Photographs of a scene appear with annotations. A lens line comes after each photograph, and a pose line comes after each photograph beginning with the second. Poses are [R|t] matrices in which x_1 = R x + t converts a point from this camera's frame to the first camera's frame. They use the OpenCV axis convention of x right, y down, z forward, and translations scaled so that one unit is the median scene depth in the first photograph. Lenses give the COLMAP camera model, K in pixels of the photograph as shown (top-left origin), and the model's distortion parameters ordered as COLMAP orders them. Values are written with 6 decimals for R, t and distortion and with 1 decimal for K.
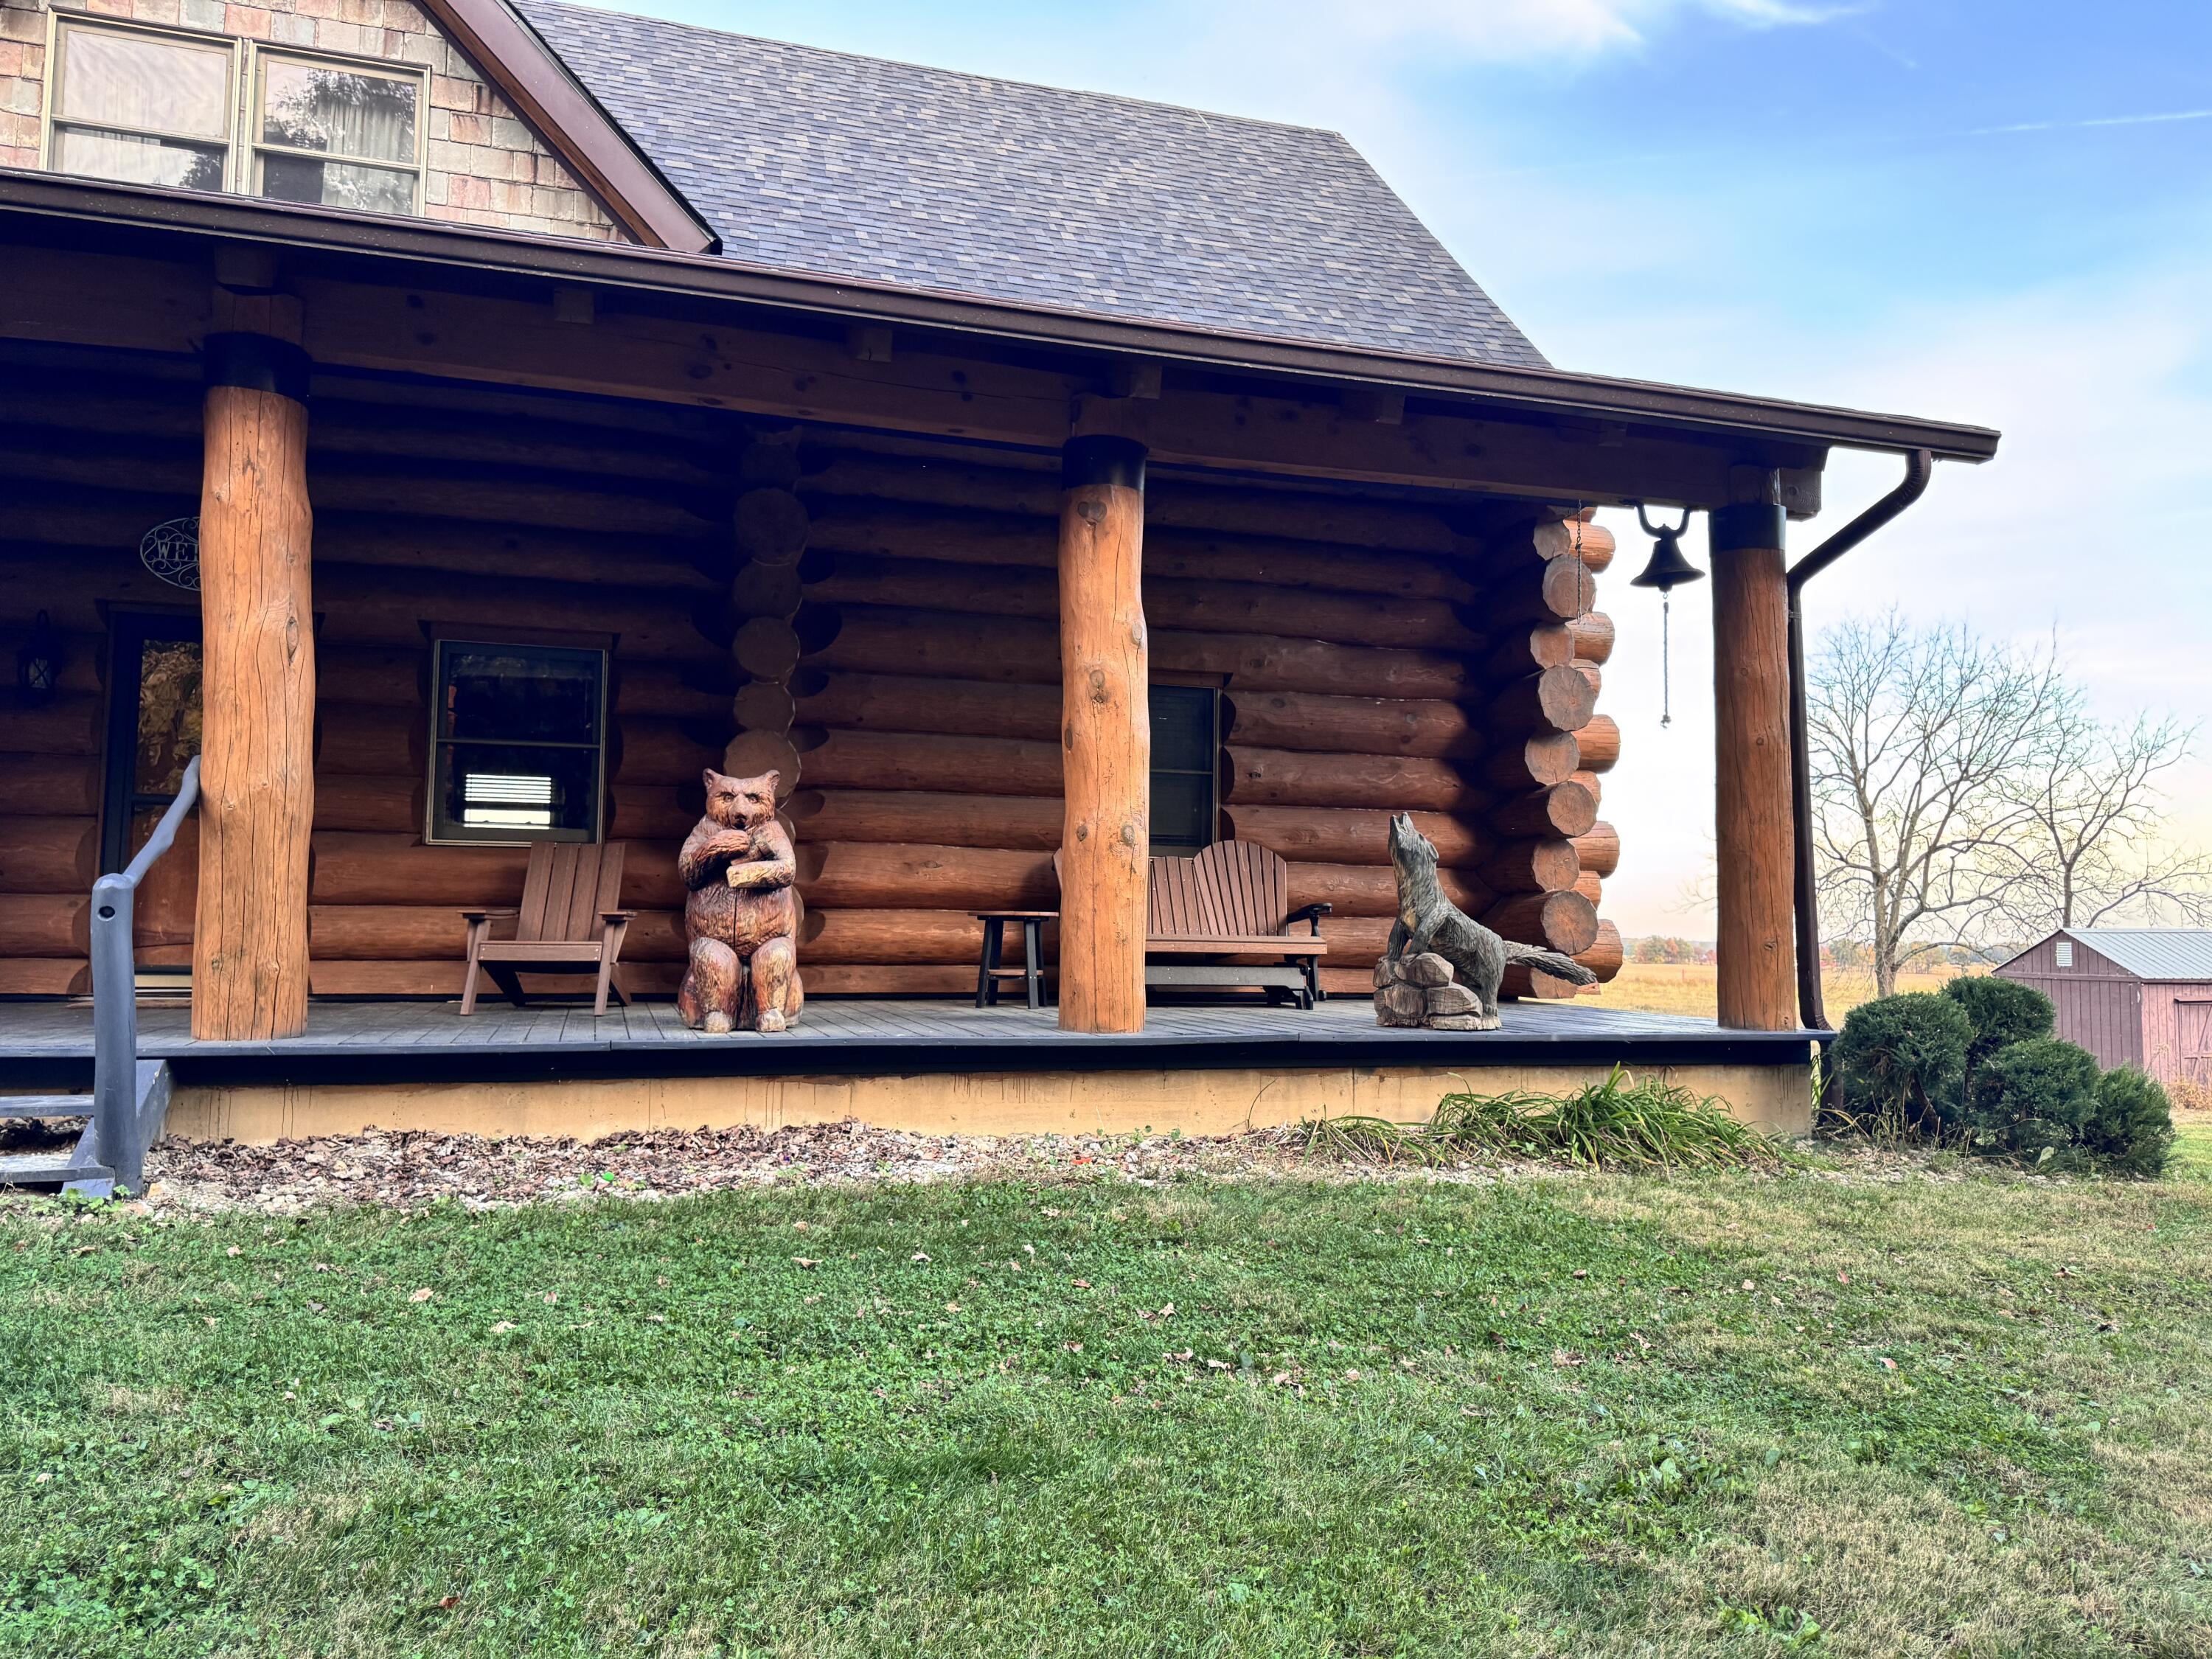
lens RADIAL K [[1581.6, 0, 1106.0], [0, 1581.6, 829.5], [0, 0, 1]] dist [0.091361, -0.153207]
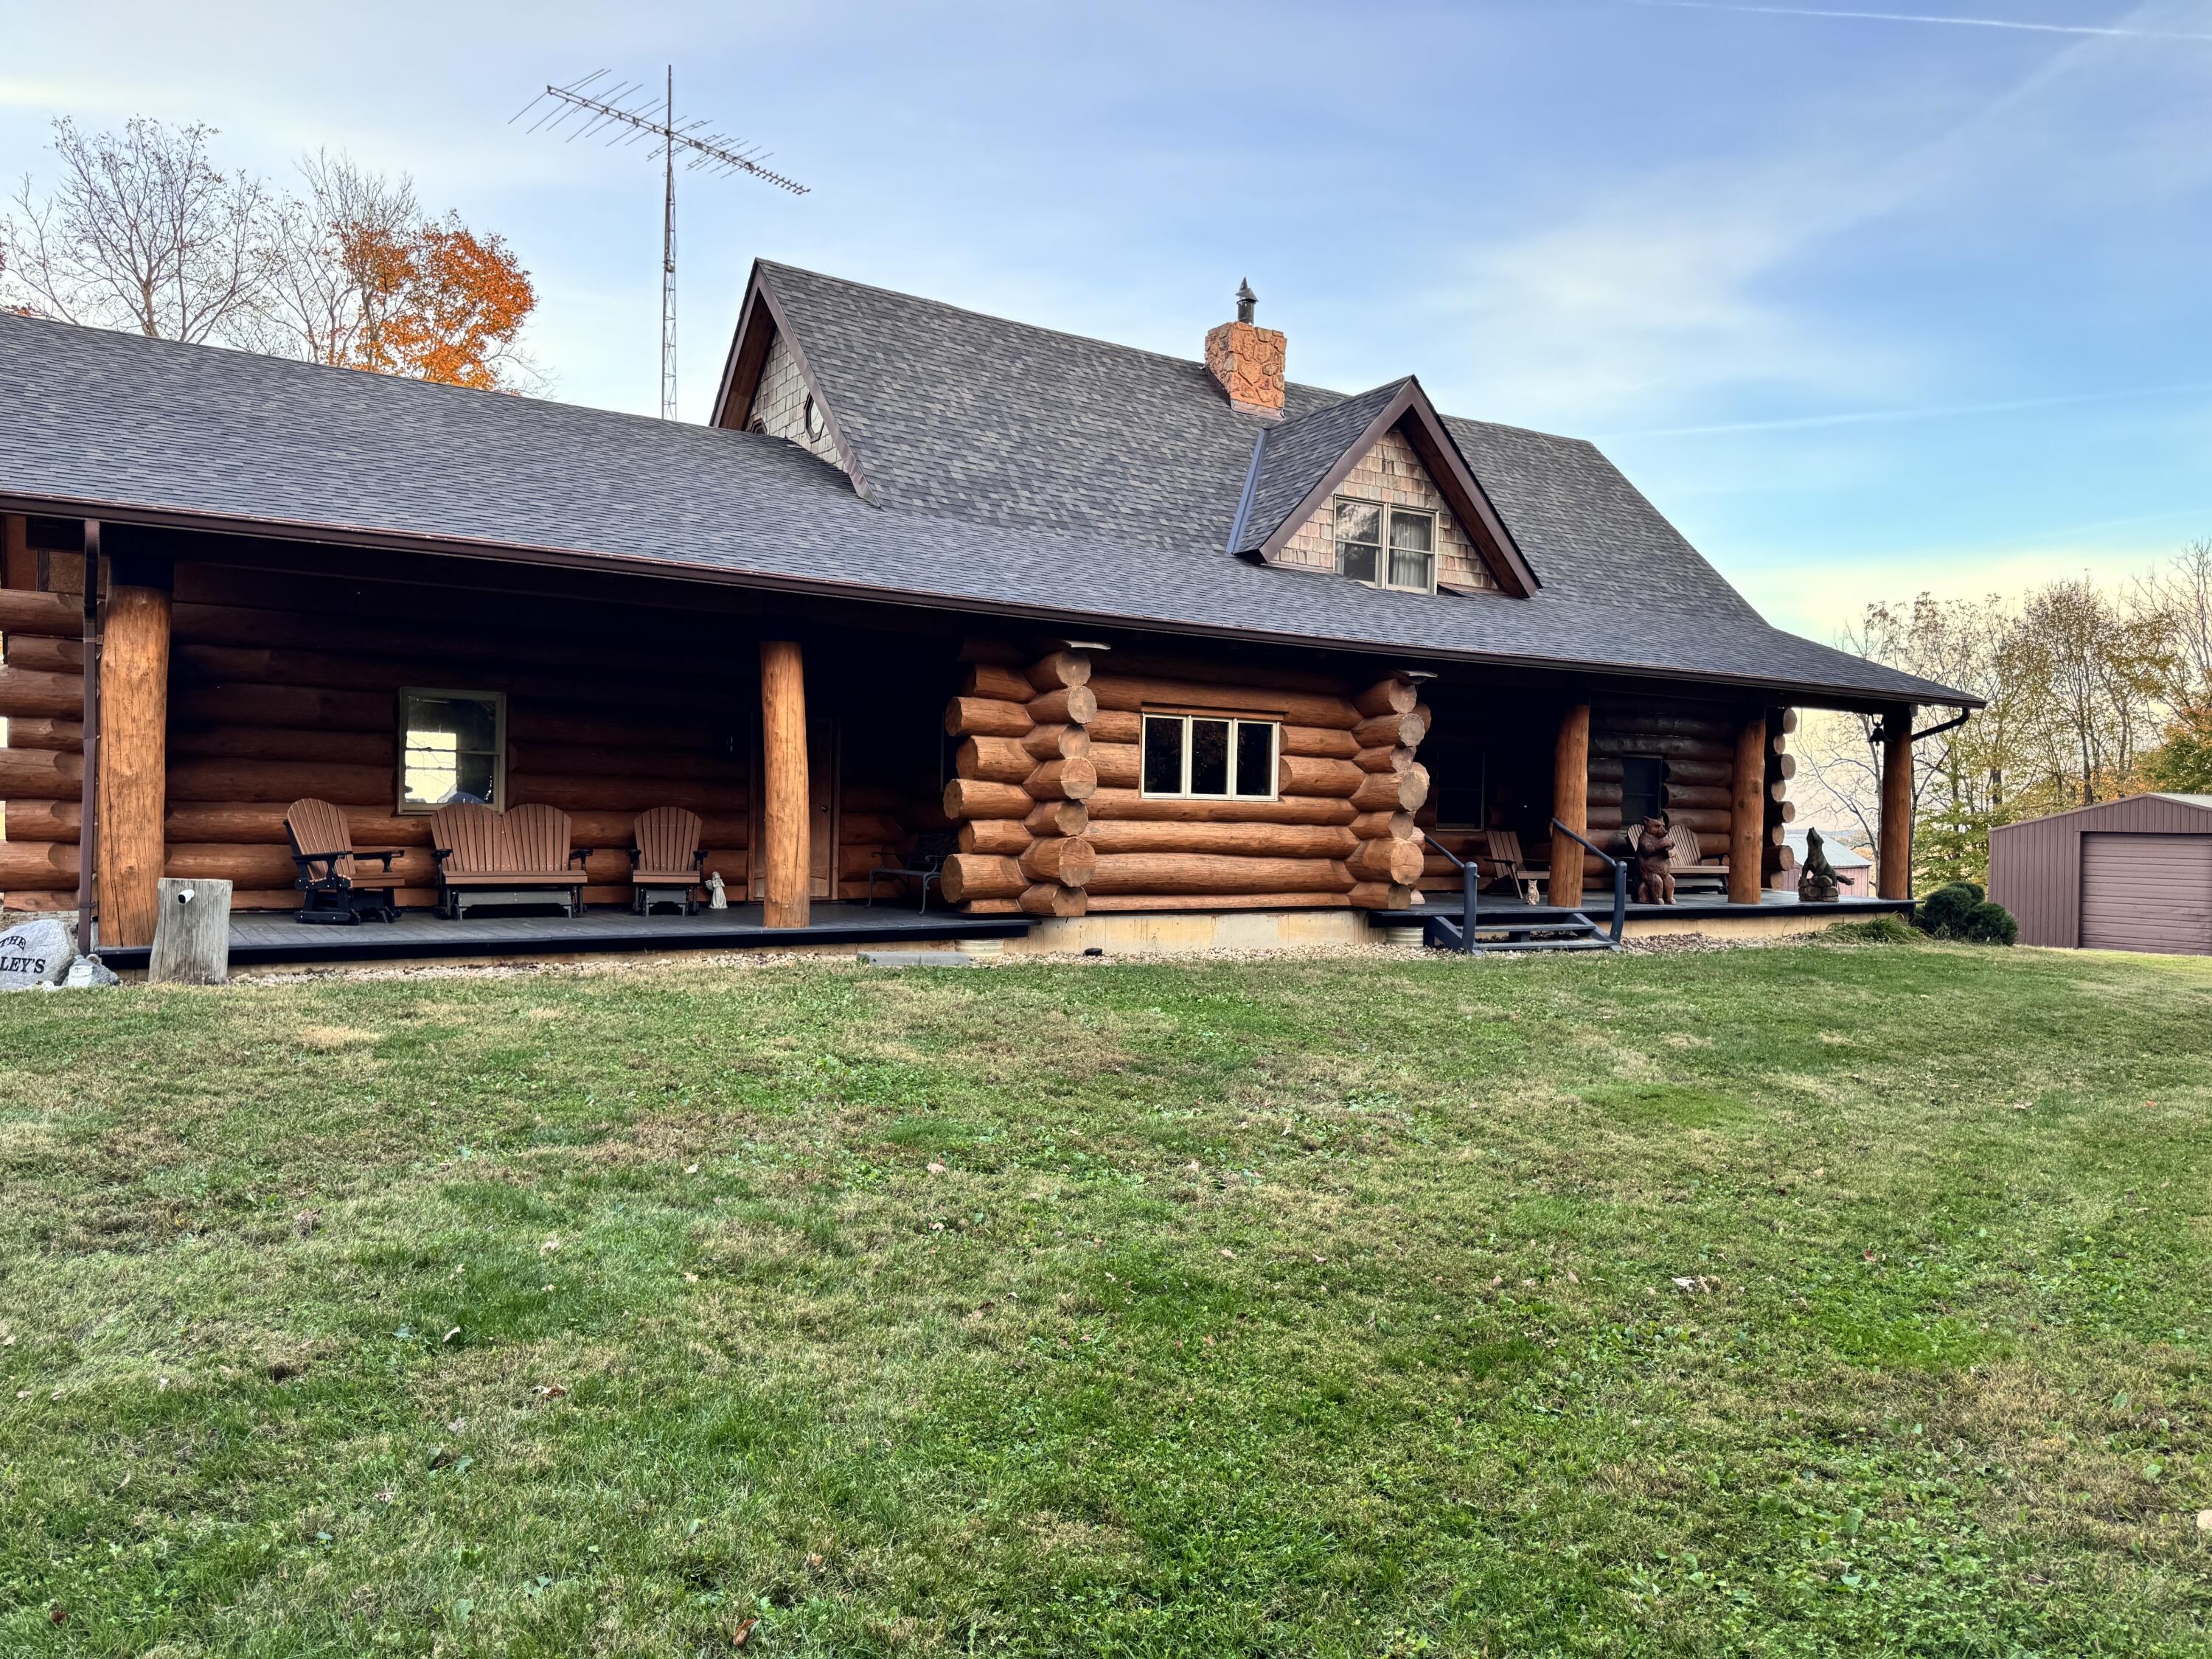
lens RADIAL K [[1581.6, 0, 1106.0], [0, 1581.6, 829.5], [0, 0, 1]] dist [0.091361, -0.153207]
pose [[0.961980, 0.003052, 0.273102, -1.382321], [-0.024293, 0.996930, 0.074431, -0.143164], [-0.272037, -0.078236, 0.959101, -1.074943]]
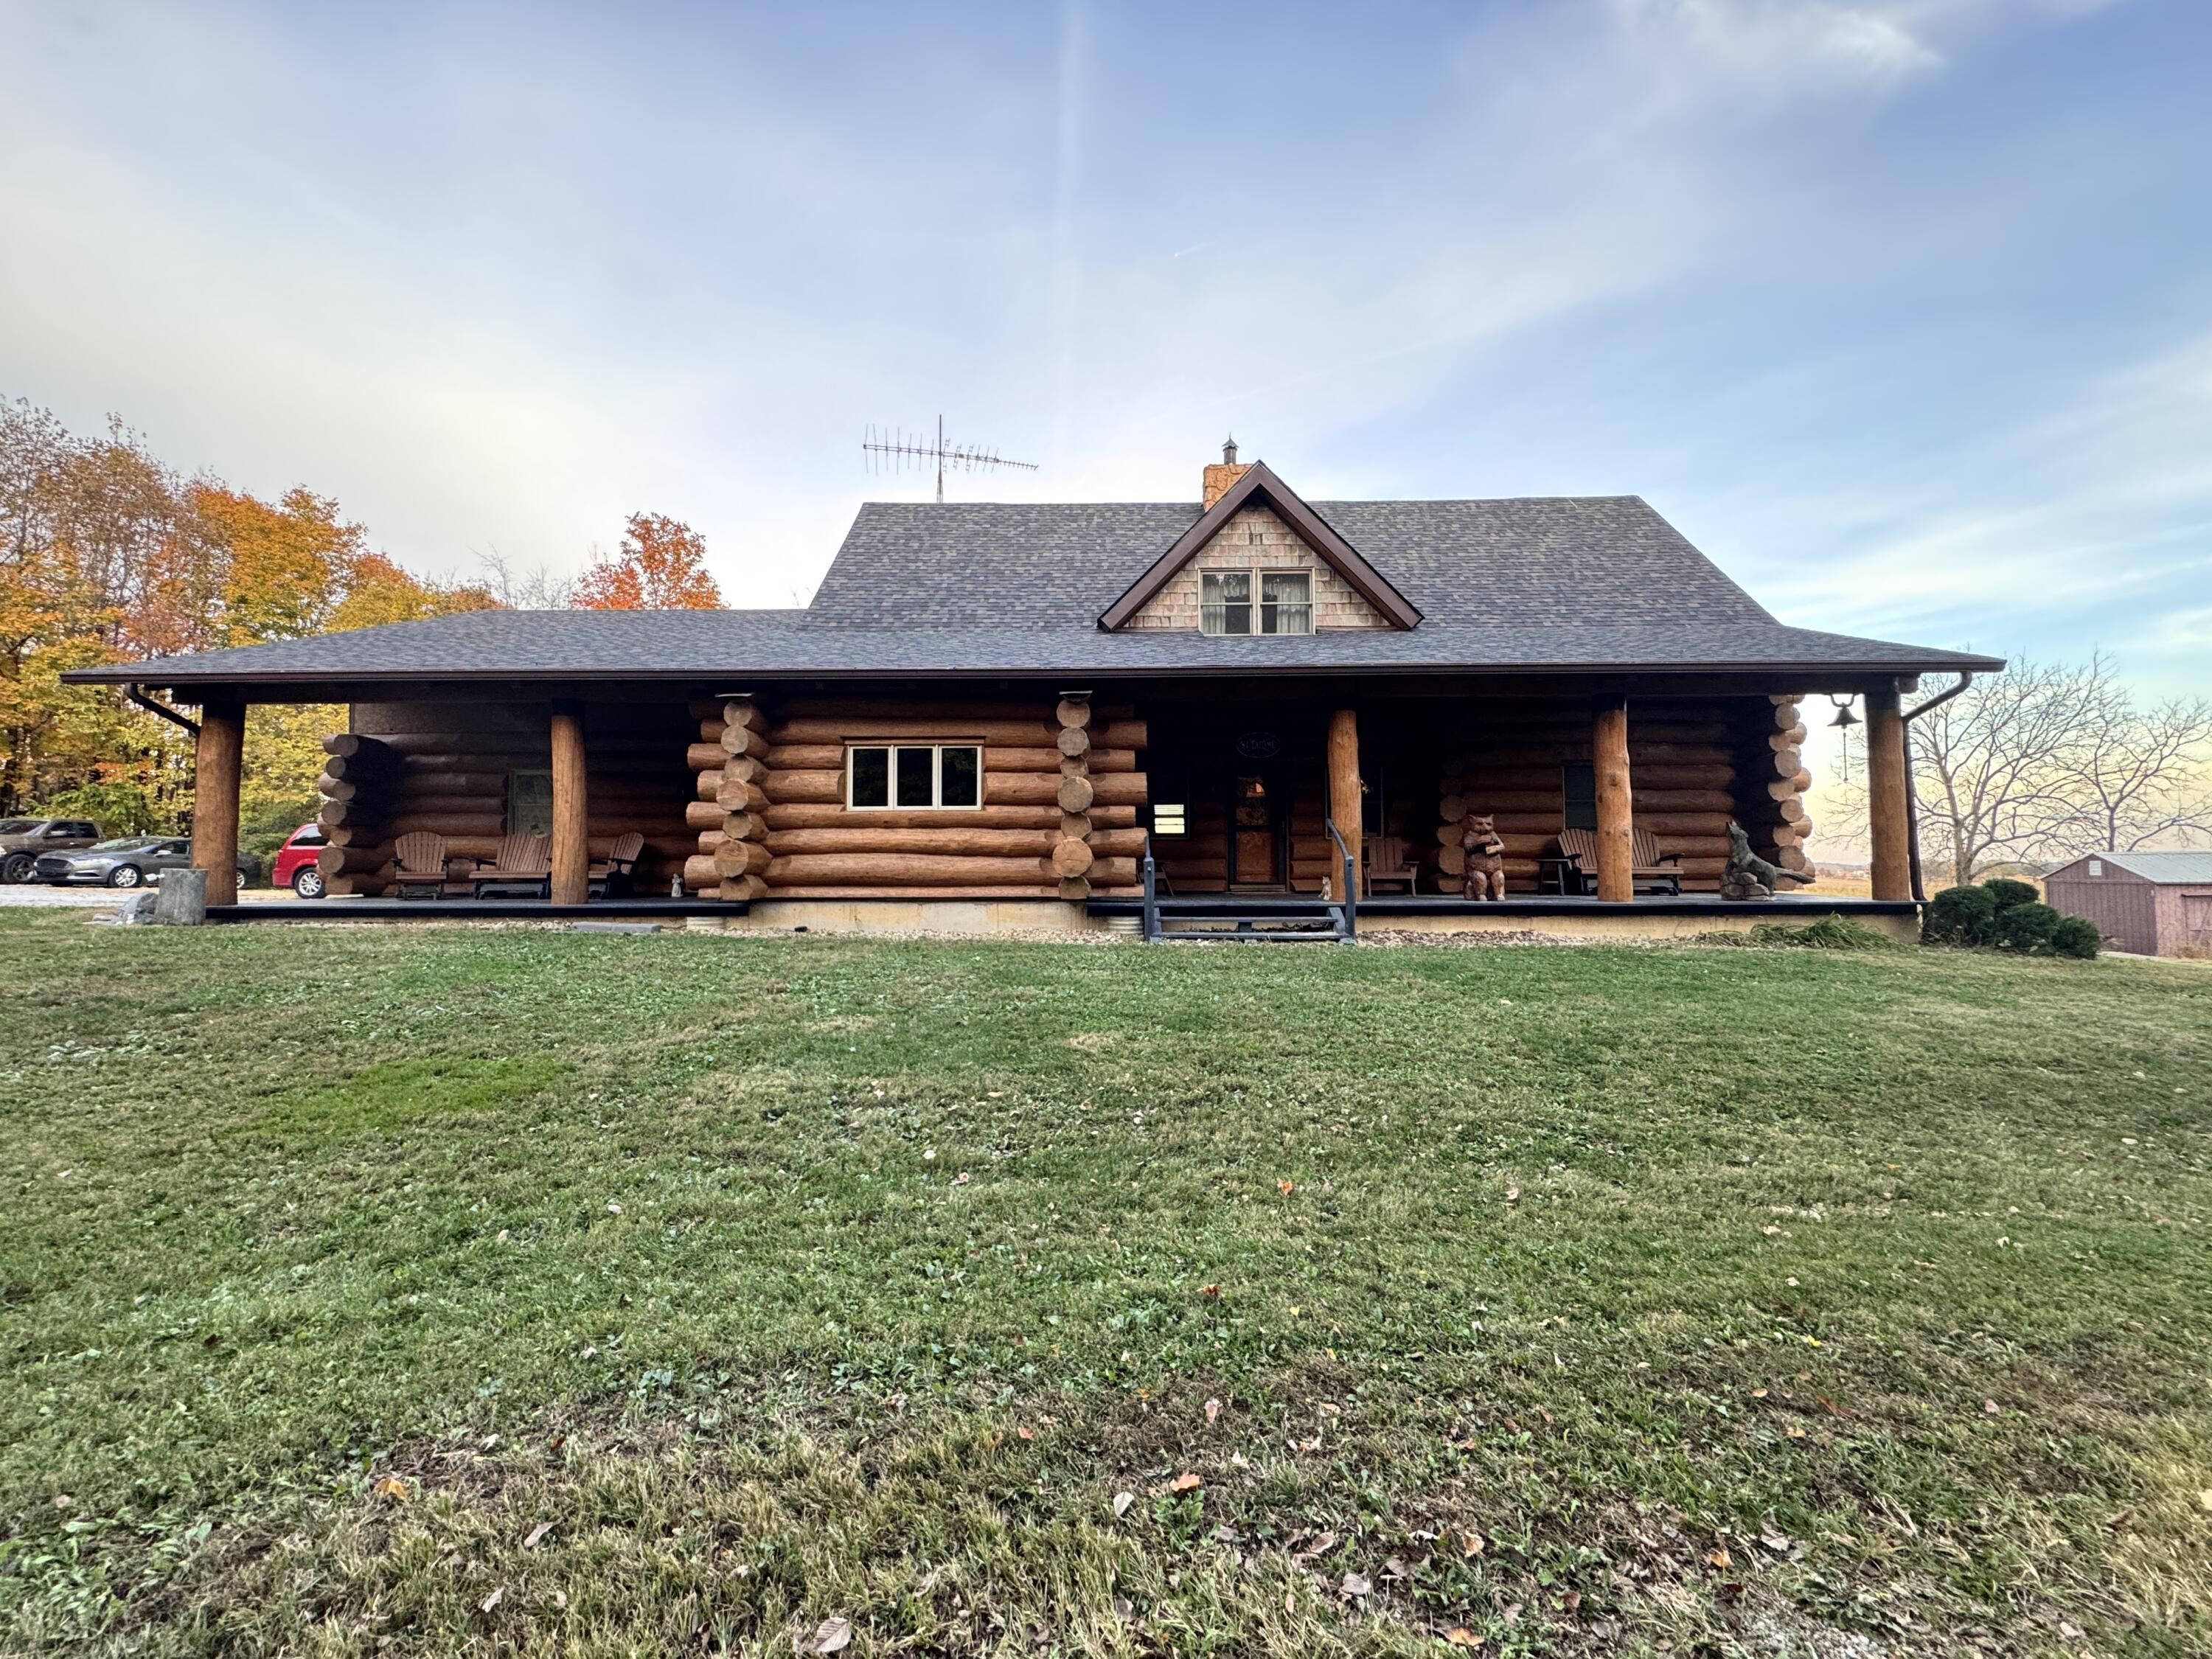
lens RADIAL K [[879.1, 0, 1106.0], [0, 879.1, 829.5], [0, 0, 1]] dist [-0.008158, 0.000239]
pose [[0.947166, -0.028059, -0.319514, -0.252679], [0.035497, 0.999217, 0.017479, -0.043285], [0.318773, -0.027897, 0.947420, -0.544208]]
